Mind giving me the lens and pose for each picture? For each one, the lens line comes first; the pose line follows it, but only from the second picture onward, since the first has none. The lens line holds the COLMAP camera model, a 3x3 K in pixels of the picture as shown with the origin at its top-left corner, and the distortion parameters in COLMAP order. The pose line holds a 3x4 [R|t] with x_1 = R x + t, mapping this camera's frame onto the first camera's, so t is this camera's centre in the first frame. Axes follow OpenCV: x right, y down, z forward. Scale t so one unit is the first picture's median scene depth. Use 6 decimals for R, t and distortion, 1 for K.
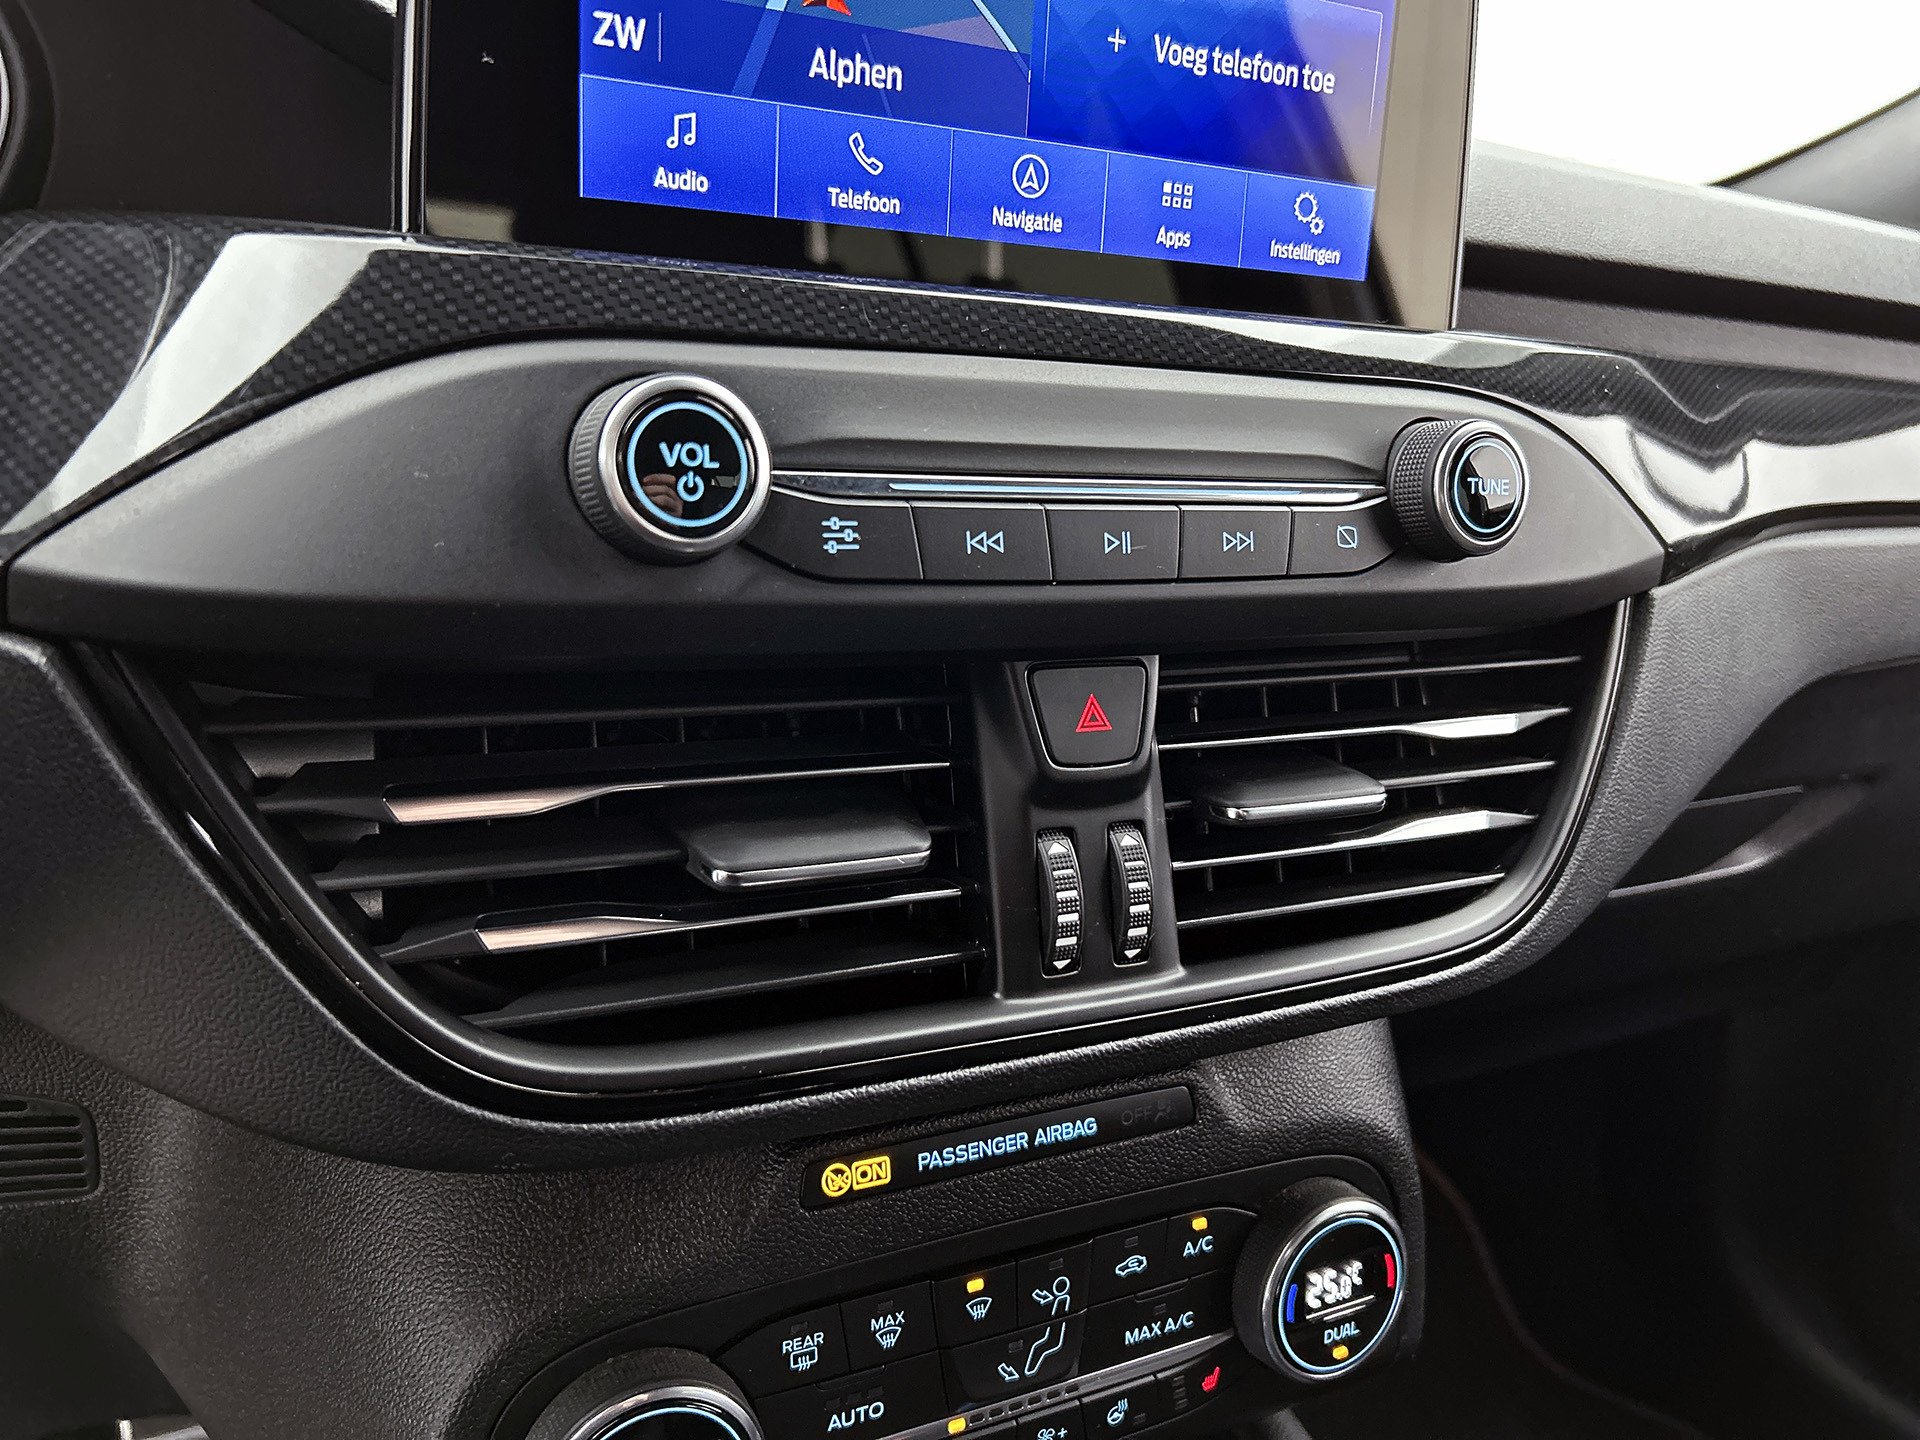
lens RADIAL K [[1541.9, 0, 1006.7], [0, 1541.9, 724.4], [0, 0, 1]] dist [-0.006557, -0.010542]
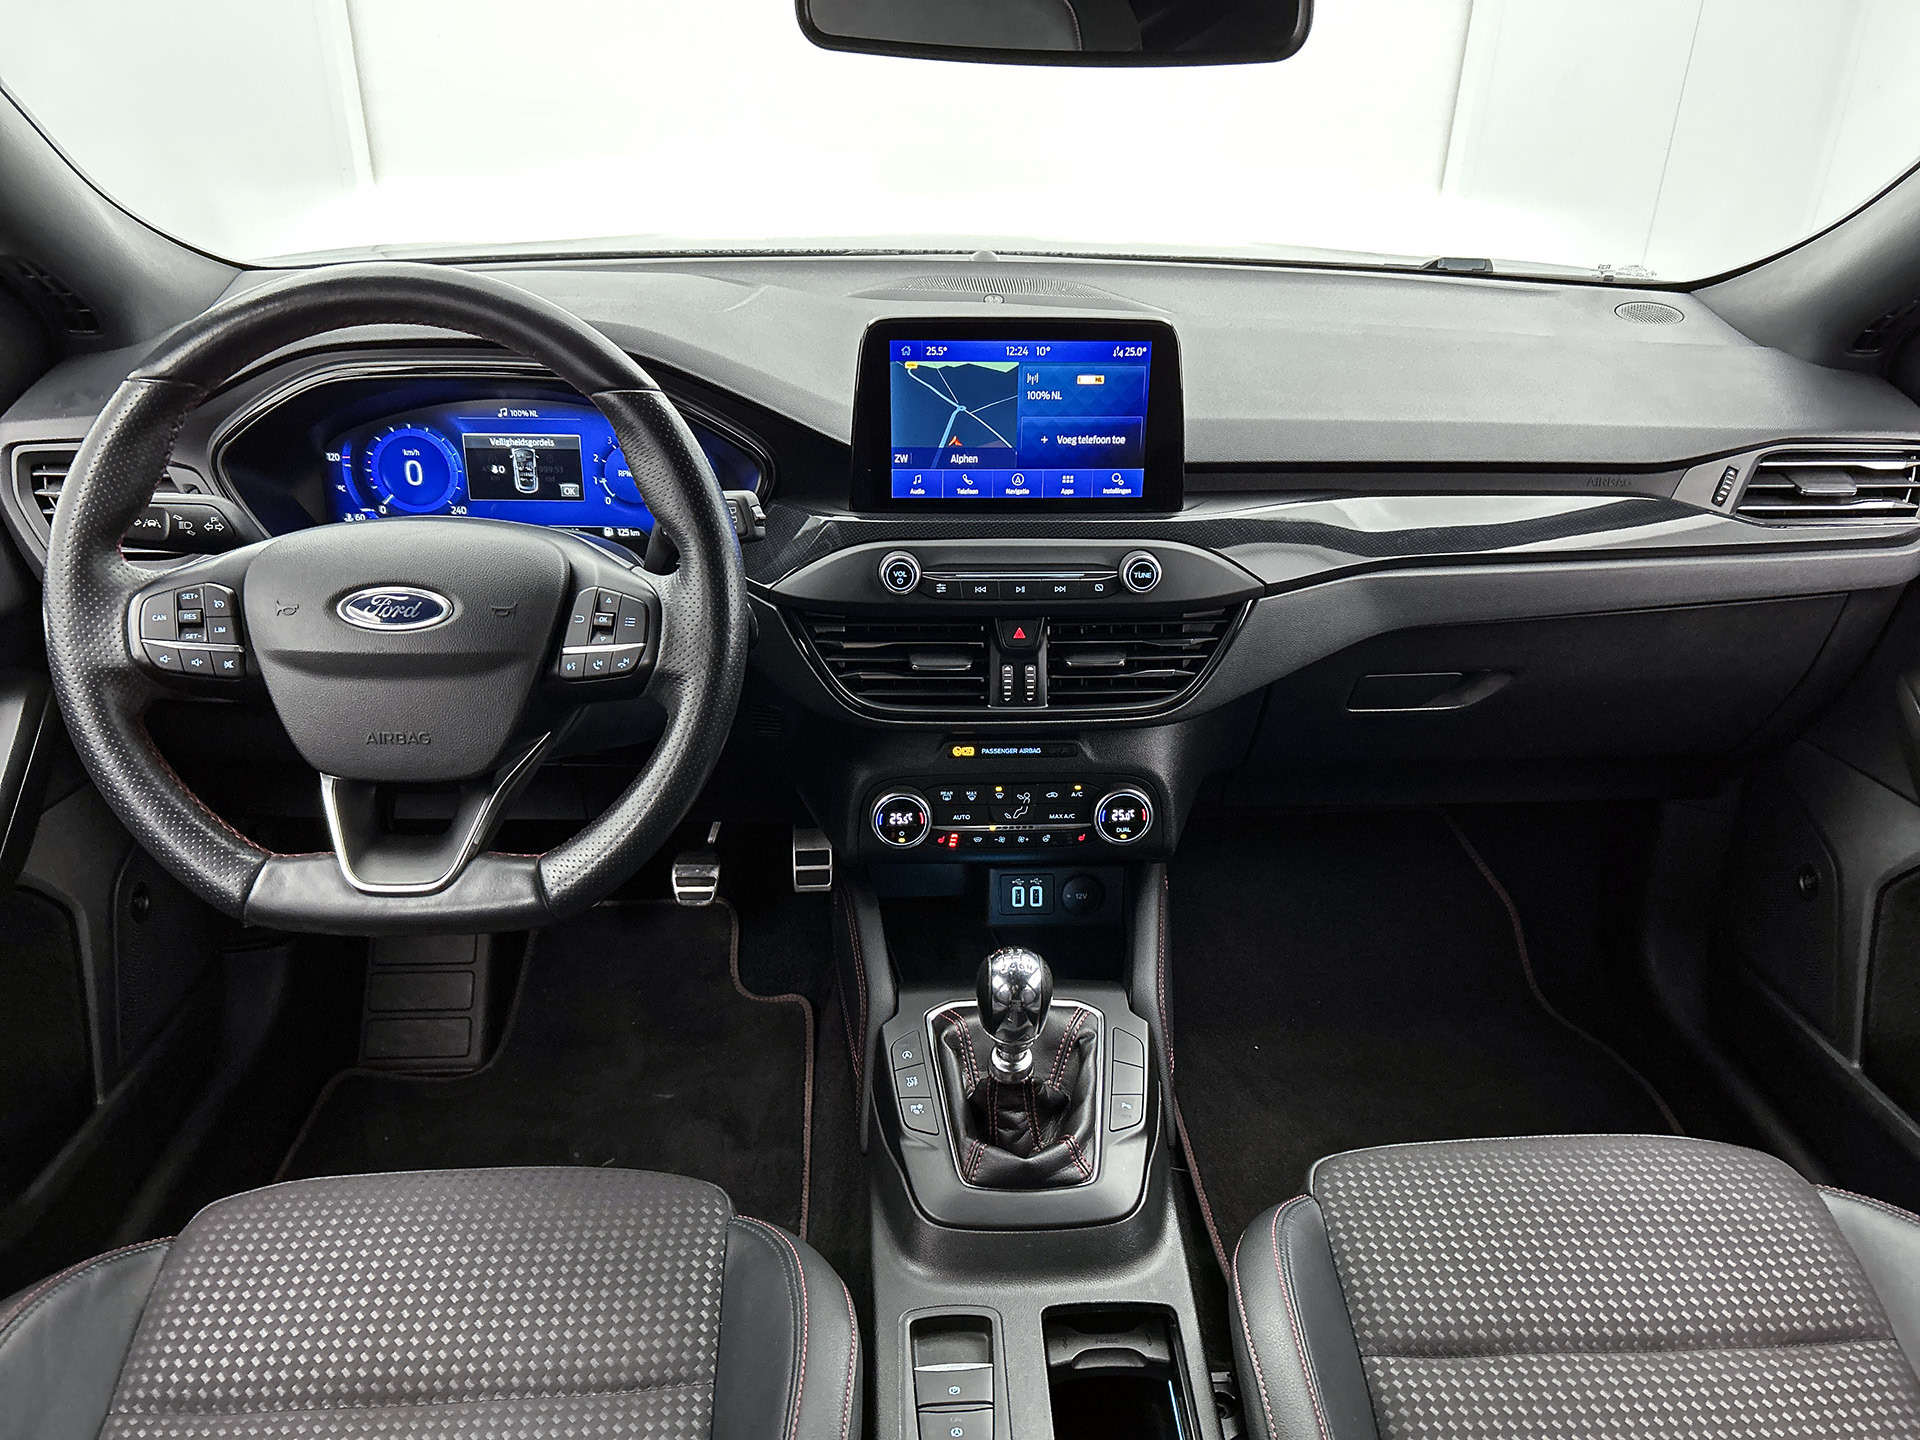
lens RADIAL K [[1403.3, 0, 964.0], [0, 1403.3, 779.4], [0, 0, 1]] dist [0.010260, -0.004132]
pose [[0.904389, 0.137317, -0.404011, 1.289786], [-0.056324, 0.976937, 0.205964, -0.335895], [0.422976, -0.163517, 0.891265, -2.025835]]
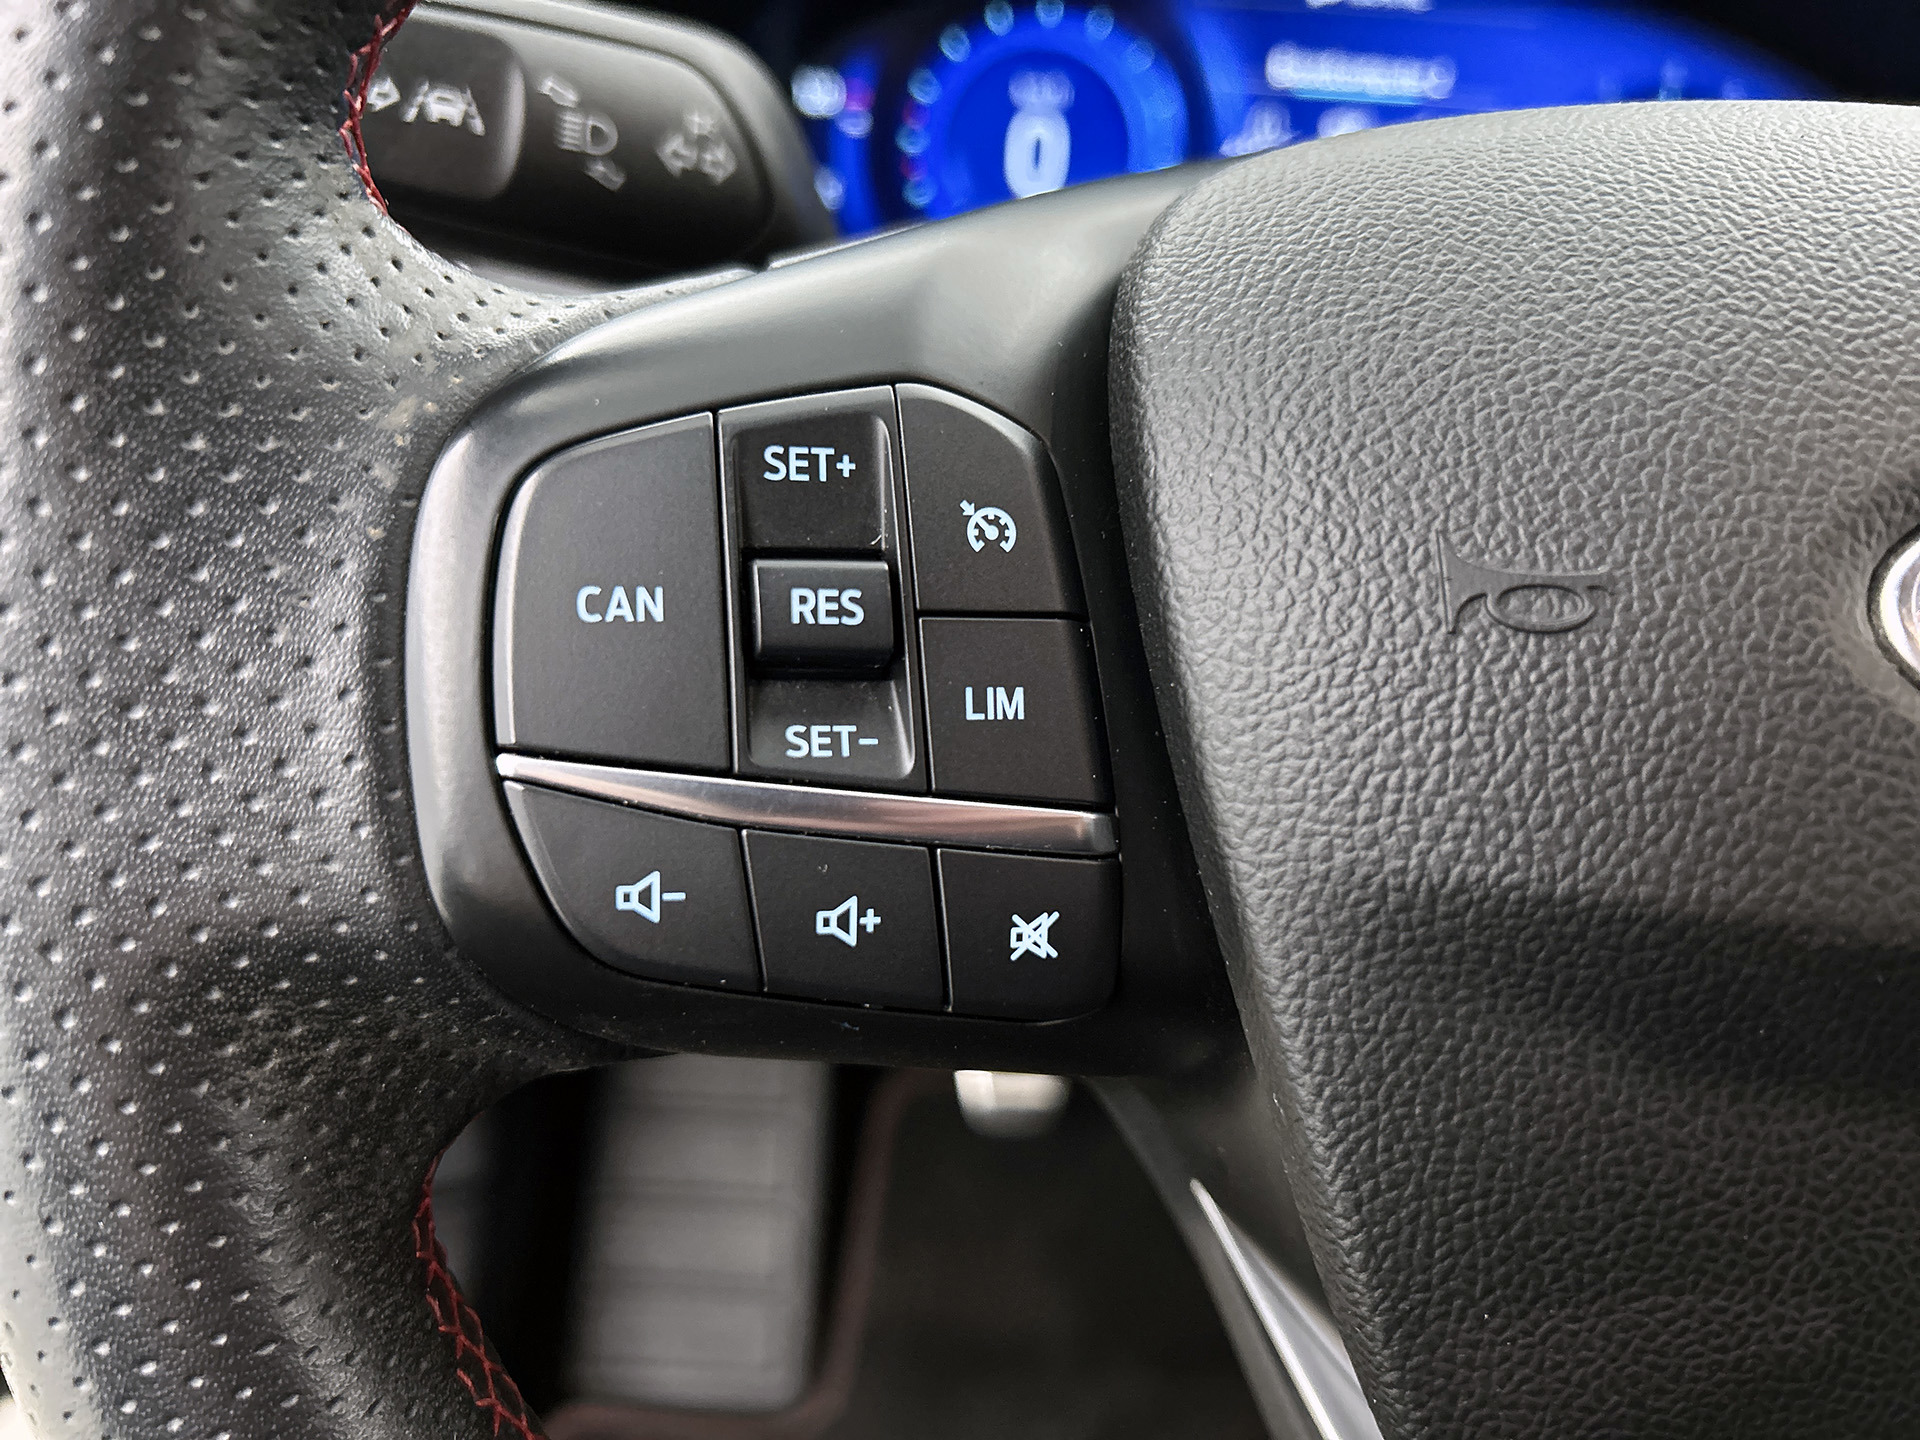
lens RADIAL K [[1541.9, 0, 1006.7], [0, 1541.9, 724.4], [0, 0, 1]] dist [-0.006557, -0.010542]
pose [[0.890393, 0.191933, -0.412750, -0.793837], [-0.113382, 0.971694, 0.207257, -0.083396], [0.440846, -0.137742, 0.886951, -0.664640]]
